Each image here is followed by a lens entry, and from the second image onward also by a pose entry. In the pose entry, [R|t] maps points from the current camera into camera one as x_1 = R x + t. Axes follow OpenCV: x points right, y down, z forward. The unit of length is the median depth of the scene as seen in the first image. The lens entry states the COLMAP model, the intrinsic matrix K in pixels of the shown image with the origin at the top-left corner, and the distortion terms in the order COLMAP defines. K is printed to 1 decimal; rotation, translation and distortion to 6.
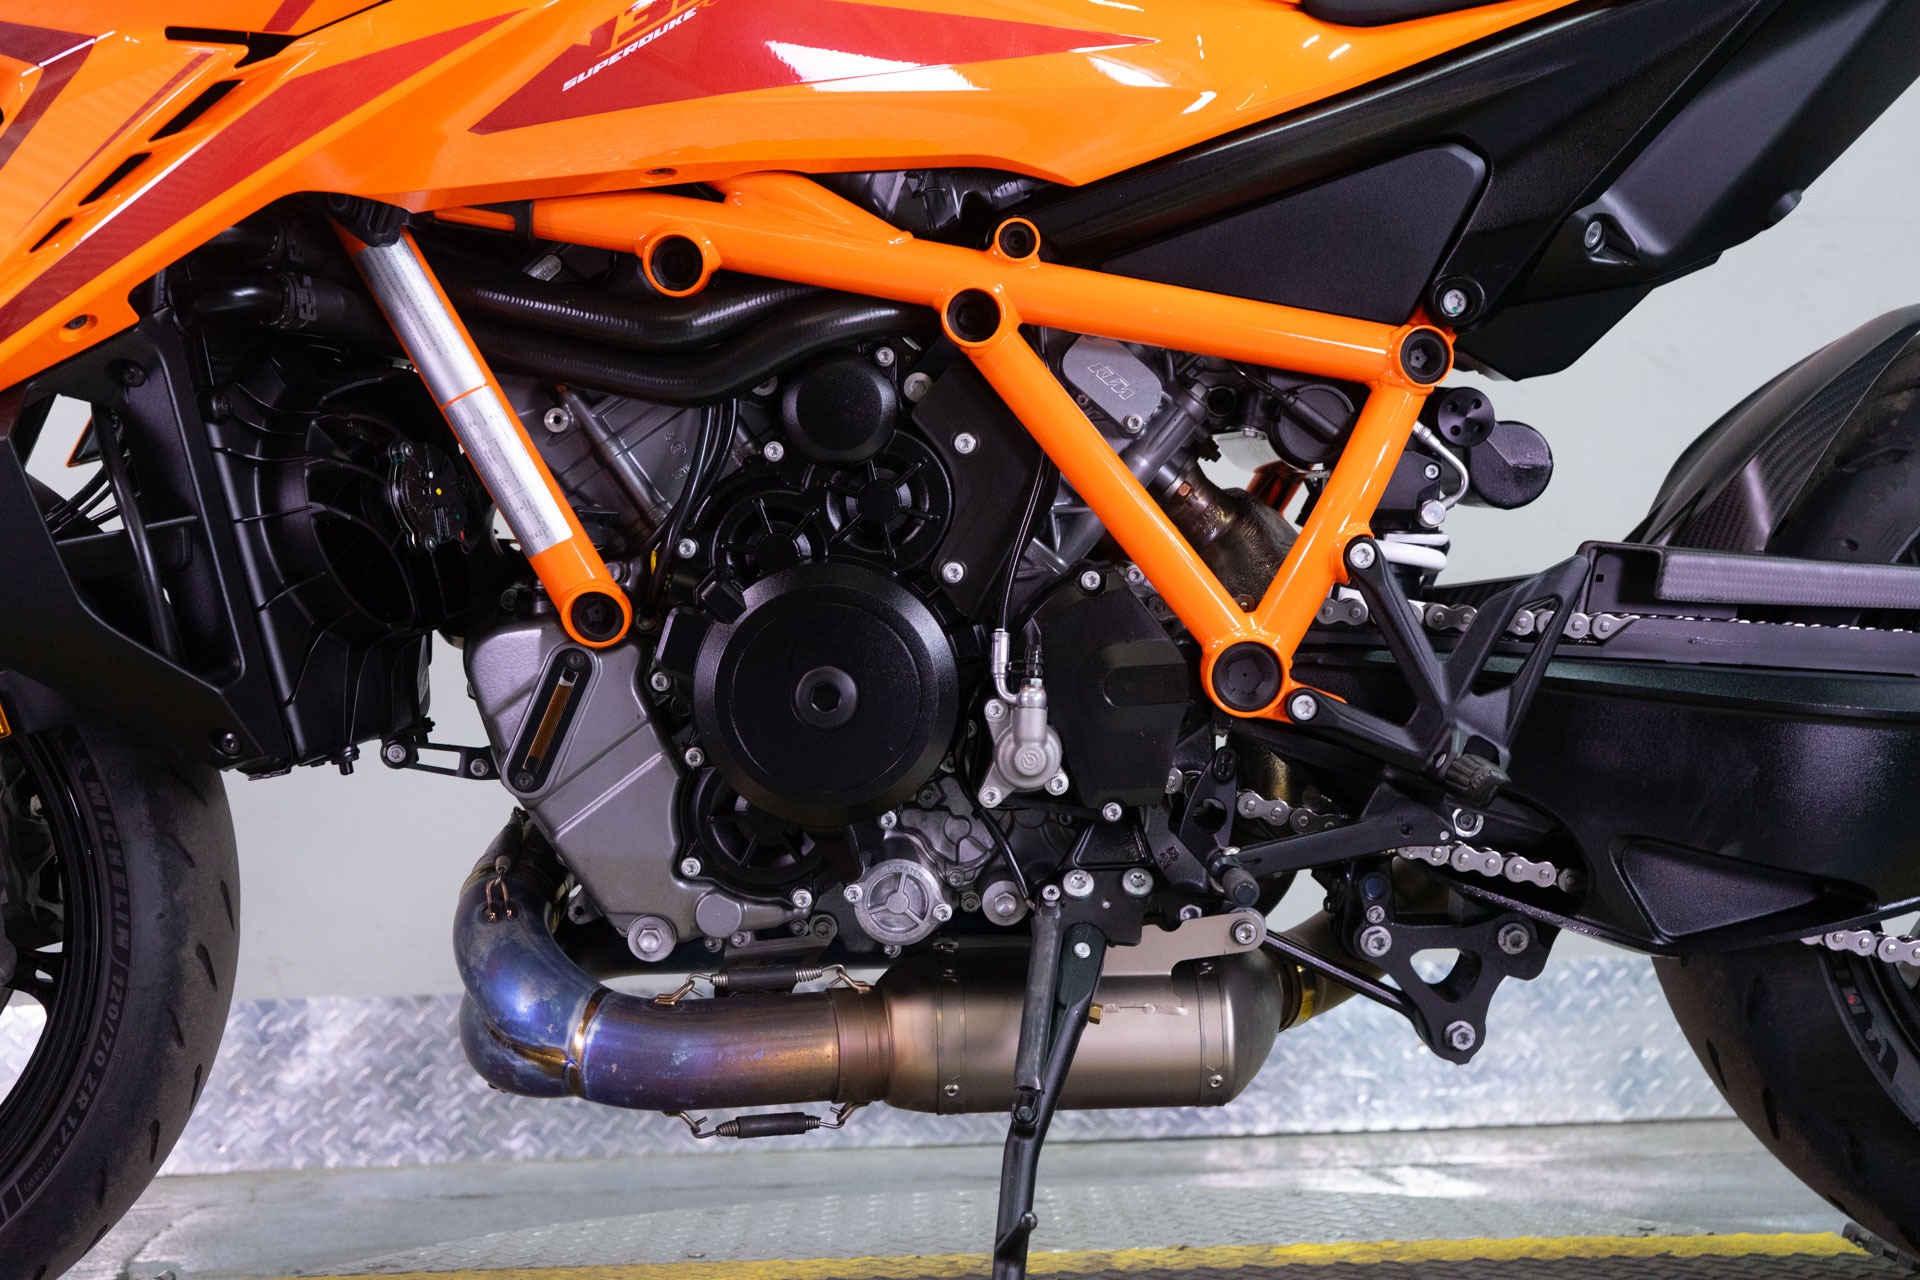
lens RADIAL K [[2362.9, 0, 951.0], [0, 2362.9, 631.4], [0, 0, 1]] dist [0.017040, 0.000000]
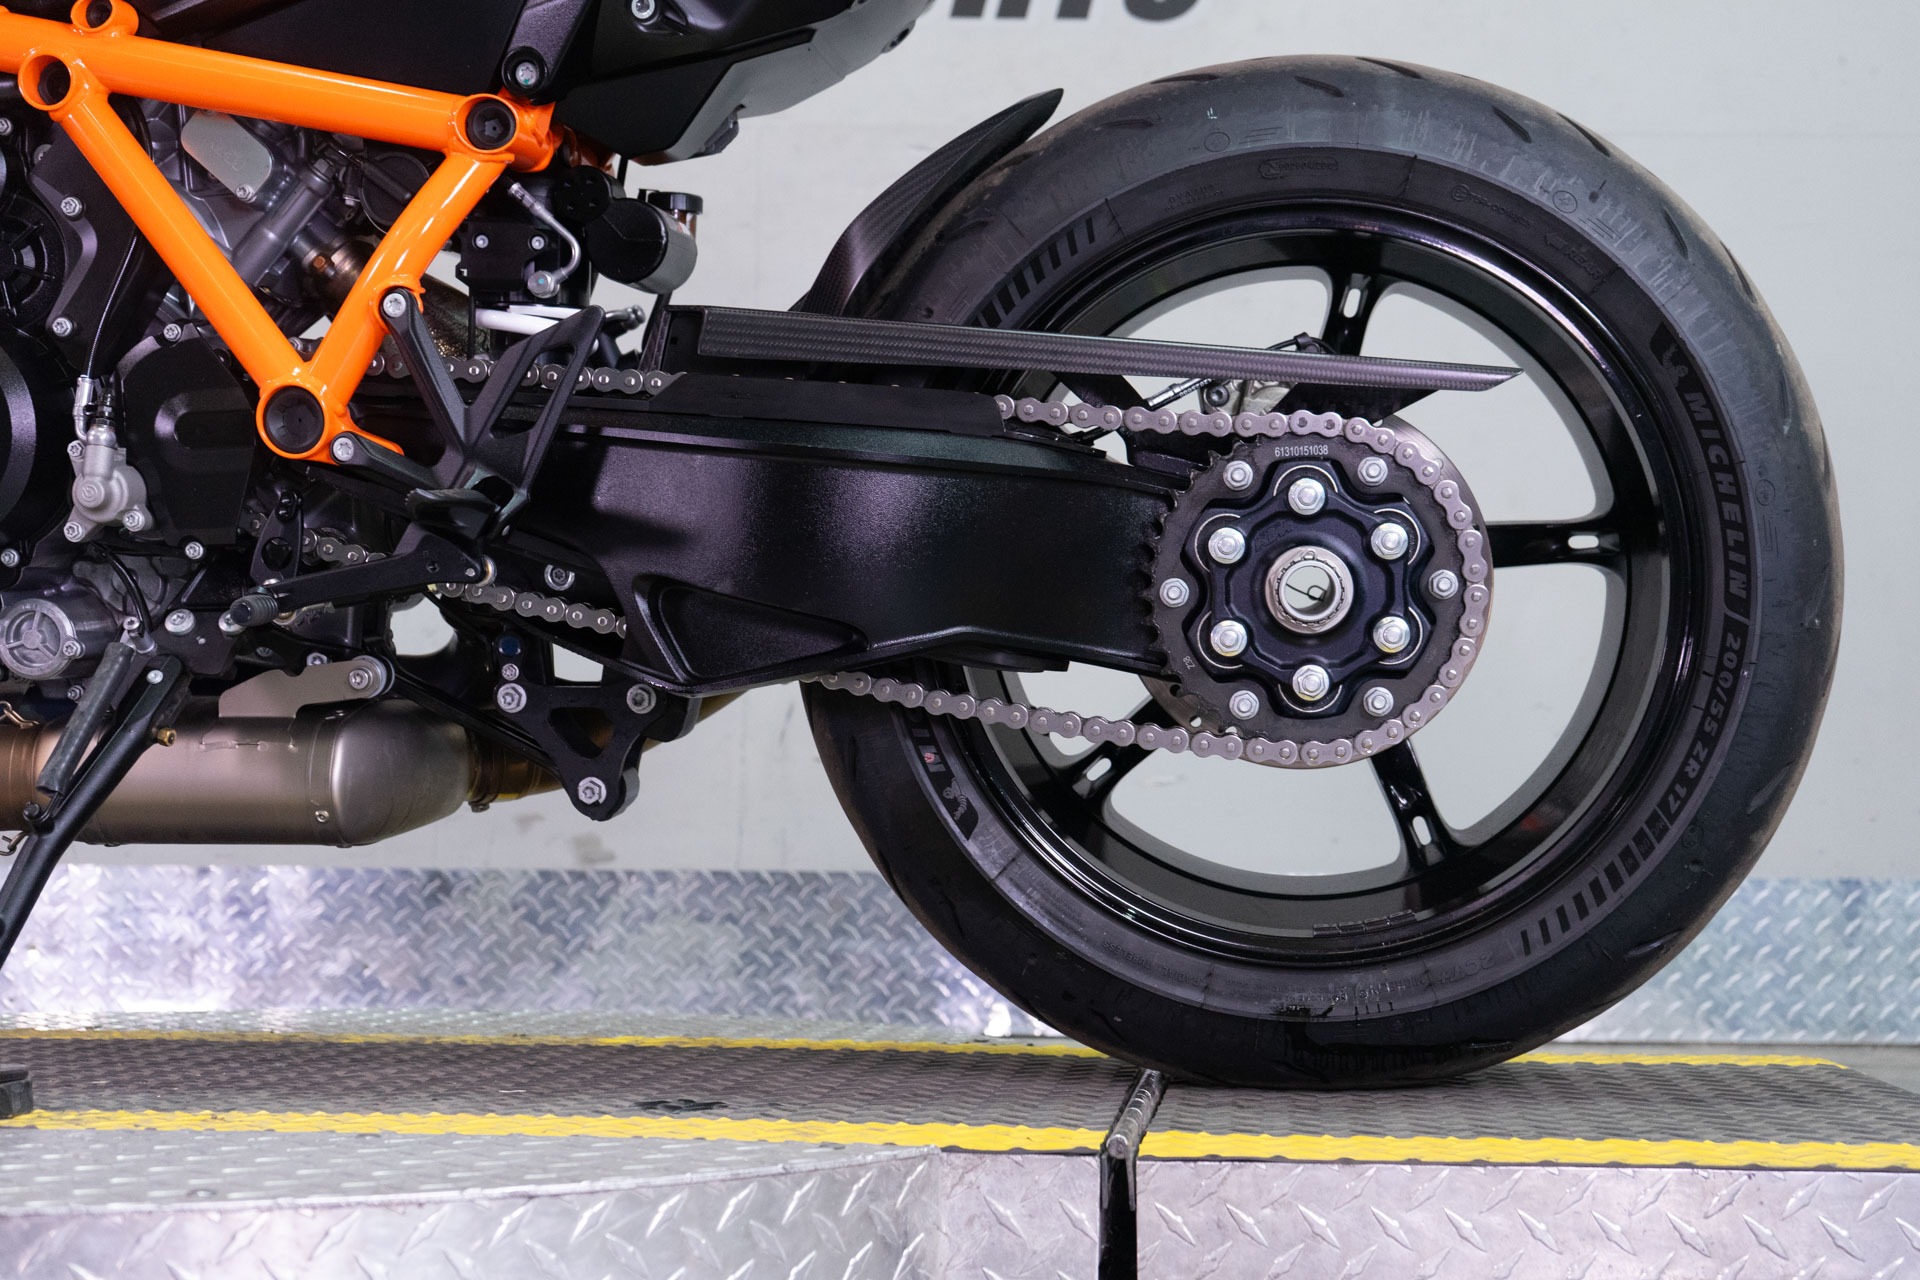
lens RADIAL K [[2362.9, 0, 911.8], [0, 2362.9, 612.7], [0, 0, 1]] dist [0.017040, 0.000000]
pose [[0.990678, 0.018336, -0.134986, 0.512106], [-0.020841, 0.999635, -0.017170, 0.111163], [0.134622, 0.019823, 0.990699, -0.015088]]
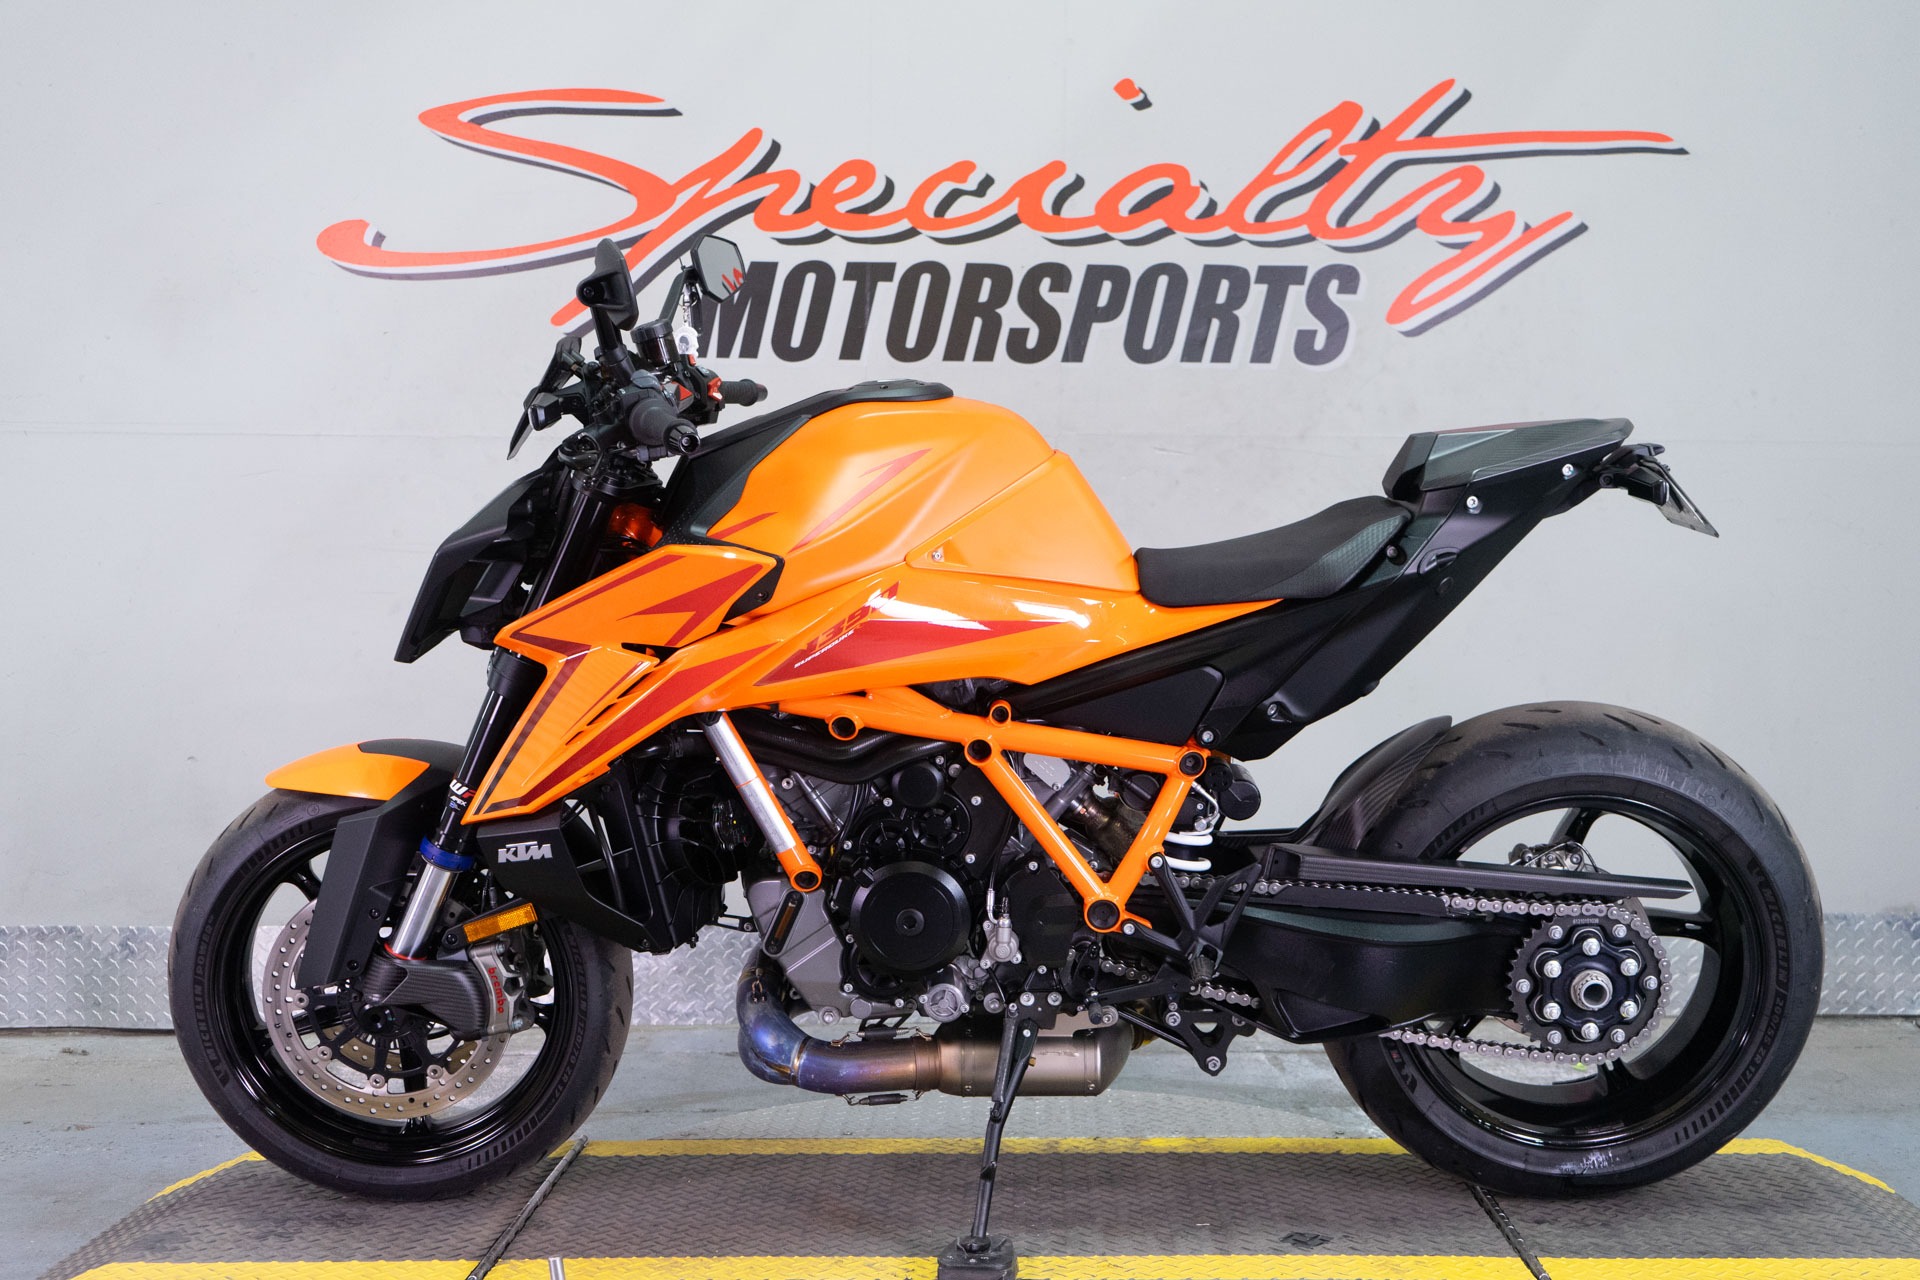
lens RADIAL K [[2136.0, 0, 961.7], [0, 2136.0, 632.9], [0, 0, 1]] dist [0.022074, 0.000000]
pose [[0.998772, 0.016901, -0.046564, 0.077132], [-0.011891, 0.994312, 0.105840, -0.418661], [0.048087, -0.105156, 0.993292, -0.878772]]
